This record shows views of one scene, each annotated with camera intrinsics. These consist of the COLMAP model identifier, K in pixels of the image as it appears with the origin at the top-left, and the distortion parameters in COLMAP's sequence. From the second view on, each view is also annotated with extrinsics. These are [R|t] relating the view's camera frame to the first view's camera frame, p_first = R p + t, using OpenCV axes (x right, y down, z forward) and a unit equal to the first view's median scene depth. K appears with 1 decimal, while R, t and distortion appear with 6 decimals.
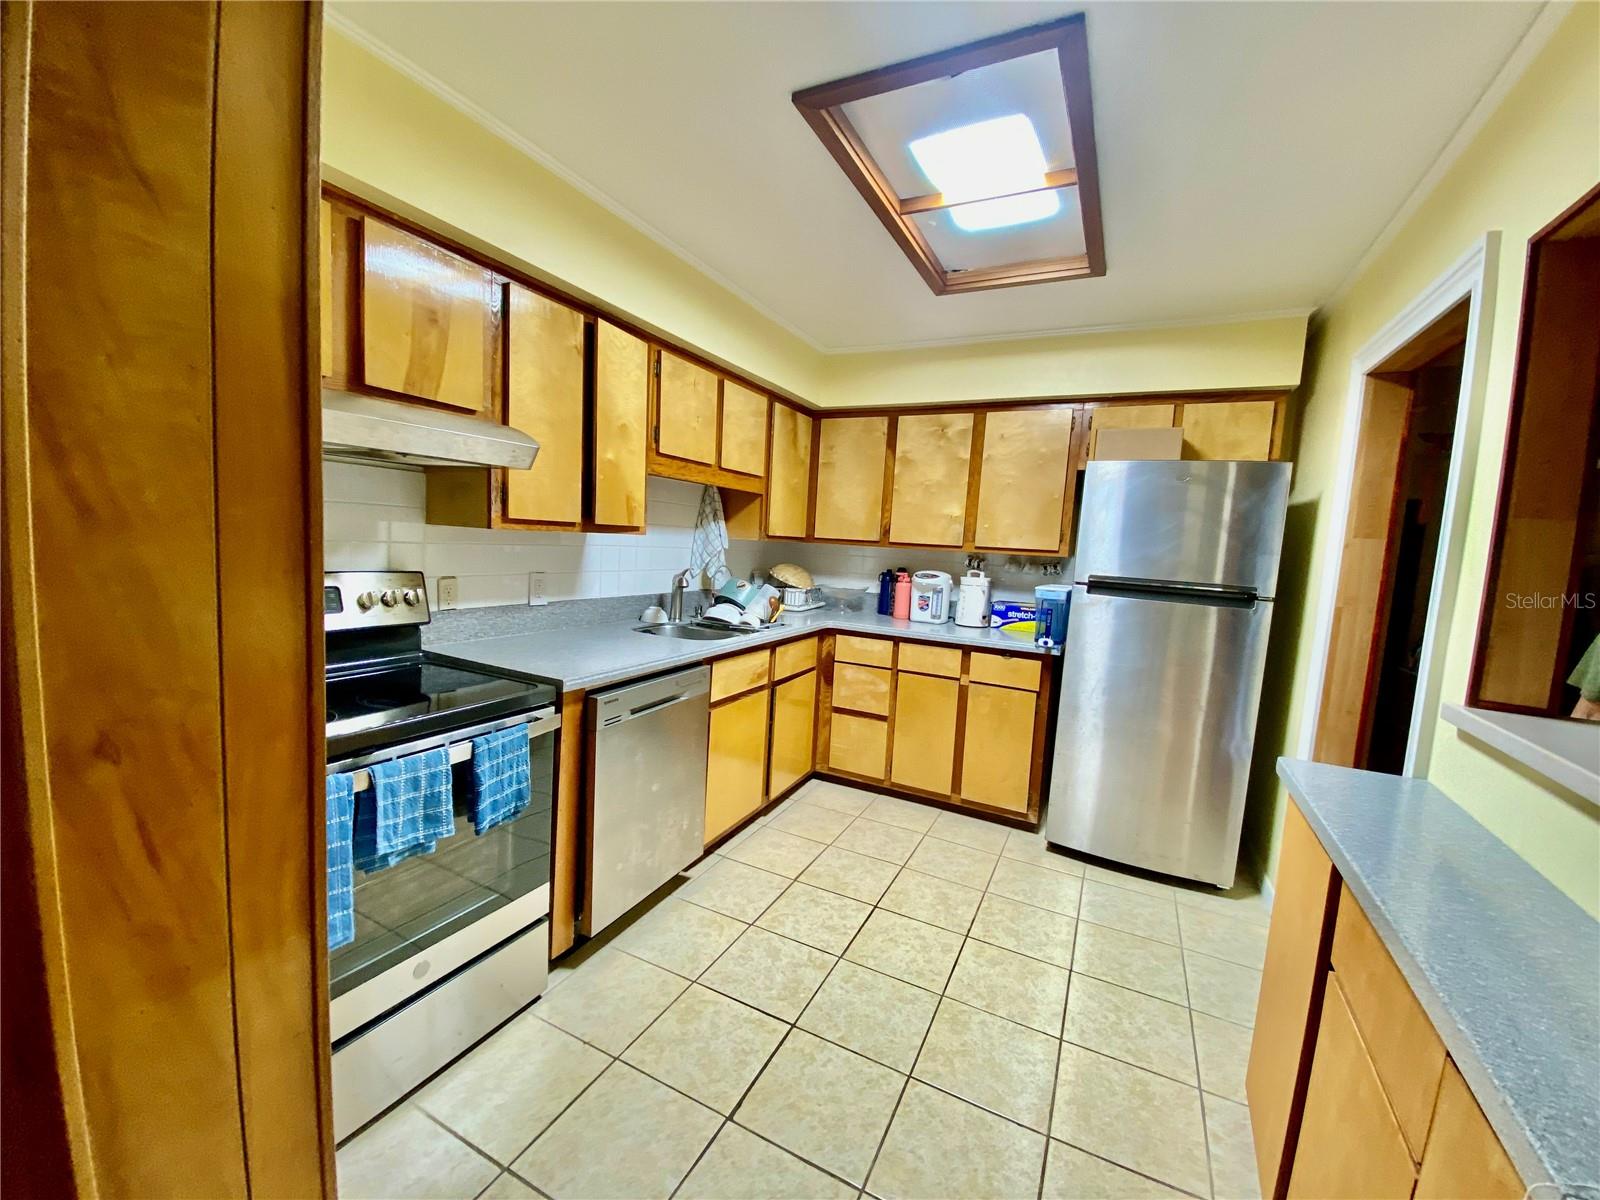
lens RADIAL K [[643.2, 0, 798.9], [0, 643.2, 597.4], [0, 0, 1]] dist [0.010670, -0.015123]
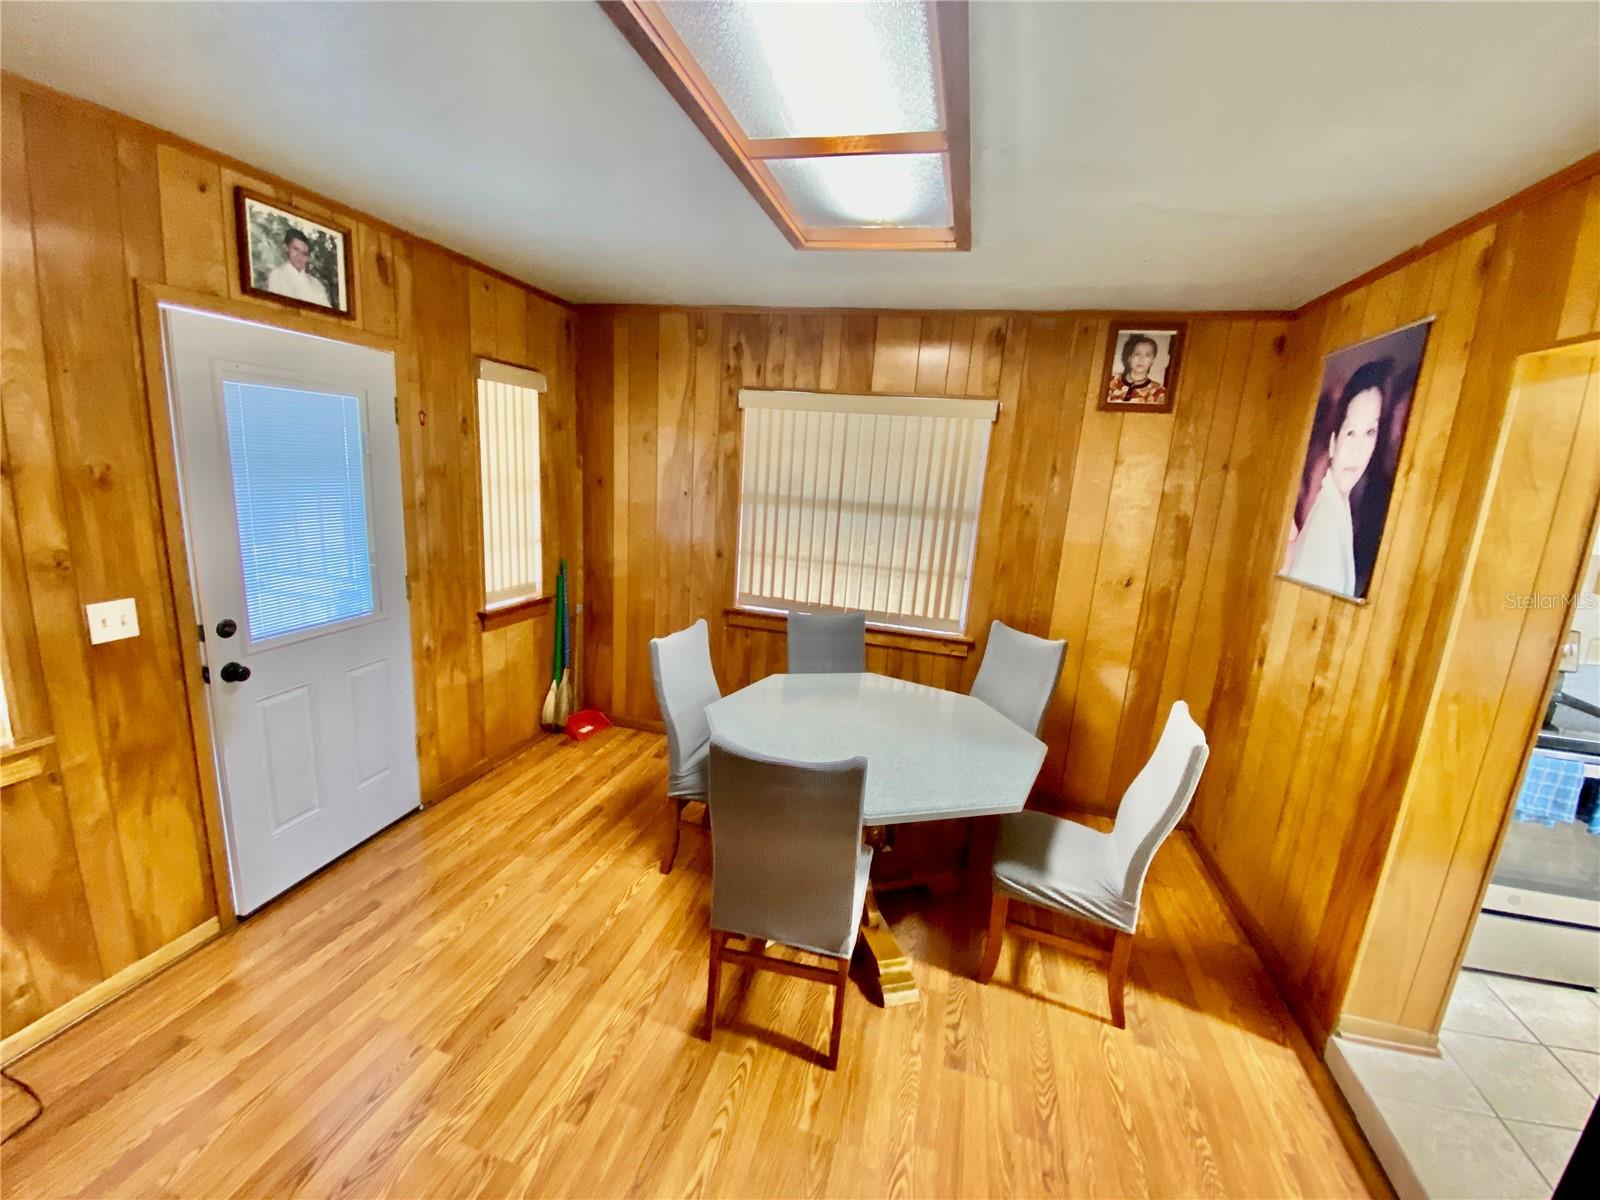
lens RADIAL K [[666.2, 0, 801.5], [0, 666.2, 604.9], [0, 0, 1]] dist [-0.022001, -0.004193]
pose [[0.207447, 0.158939, -0.965248, 0.292489], [-0.144829, 0.980829, 0.130378, -0.033578], [0.967466, 0.112749, 0.226489, -0.759366]]
